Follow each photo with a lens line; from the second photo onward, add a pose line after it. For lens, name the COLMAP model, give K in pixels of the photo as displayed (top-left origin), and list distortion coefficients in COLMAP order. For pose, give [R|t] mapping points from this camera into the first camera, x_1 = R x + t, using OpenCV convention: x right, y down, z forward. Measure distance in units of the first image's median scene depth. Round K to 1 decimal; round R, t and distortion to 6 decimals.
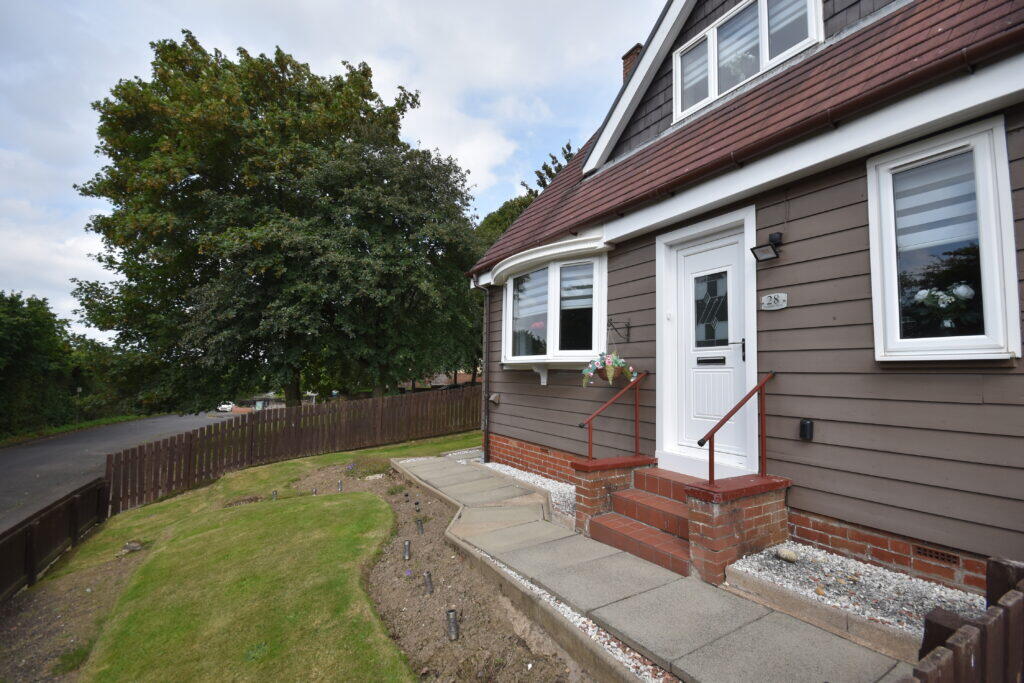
lens RADIAL K [[448.4, 0, 515.5], [0, 448.4, 345.6], [0, 0, 1]] dist [0.000763, -0.001721]
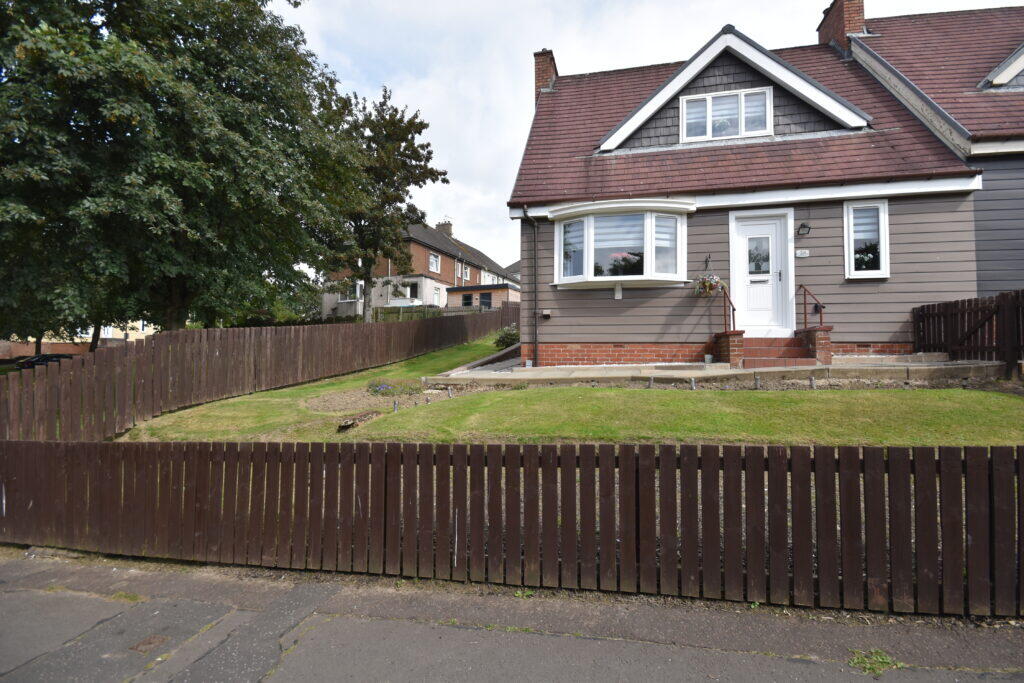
lens RADIAL K [[448.4, 0, 516.4], [0, 448.4, 345.2], [0, 0, 1]] dist [0.000763, -0.001721]
pose [[0.690976, 0.011730, 0.722782, -1.628286], [-0.044273, 0.998678, 0.026118, 0.293020], [-0.721520, -0.050047, 0.690582, 0.372001]]
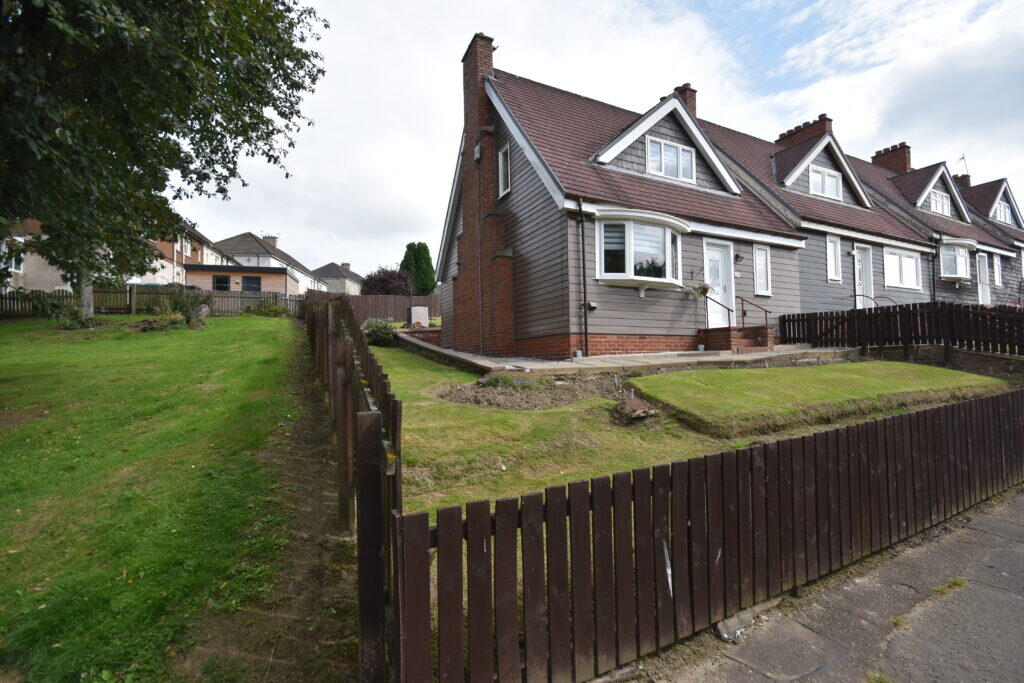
lens RADIAL K [[448.4, 0, 517.5], [0, 448.4, 345.7], [0, 0, 1]] dist [0.000763, -0.001721]
pose [[0.076878, 0.013126, 0.996954, -2.209962], [-0.052547, 0.998577, -0.009095, 0.421594], [-0.995655, -0.051688, 0.077458, 1.848844]]
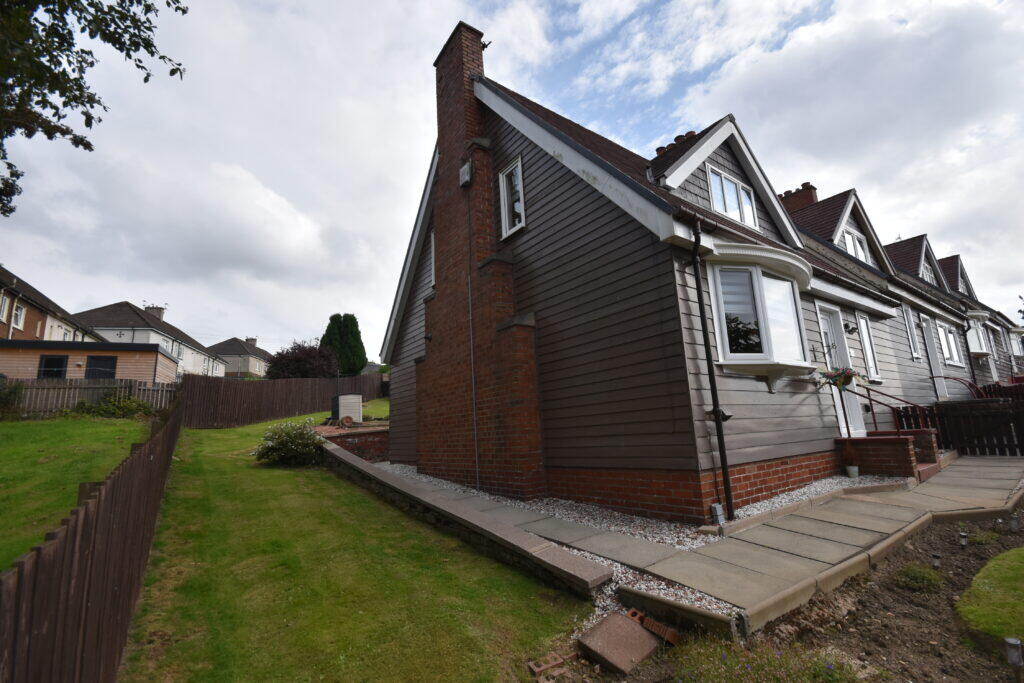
lens RADIAL K [[448.4, 0, 519.3], [0, 448.4, 344.9], [0, 0, 1]] dist [0.000763, -0.001721]
pose [[-0.095250, 0.179624, 0.979113, -1.178234], [-0.018219, 0.983106, -0.182129, 0.241585], [-0.995287, -0.035186, -0.090369, 2.299029]]
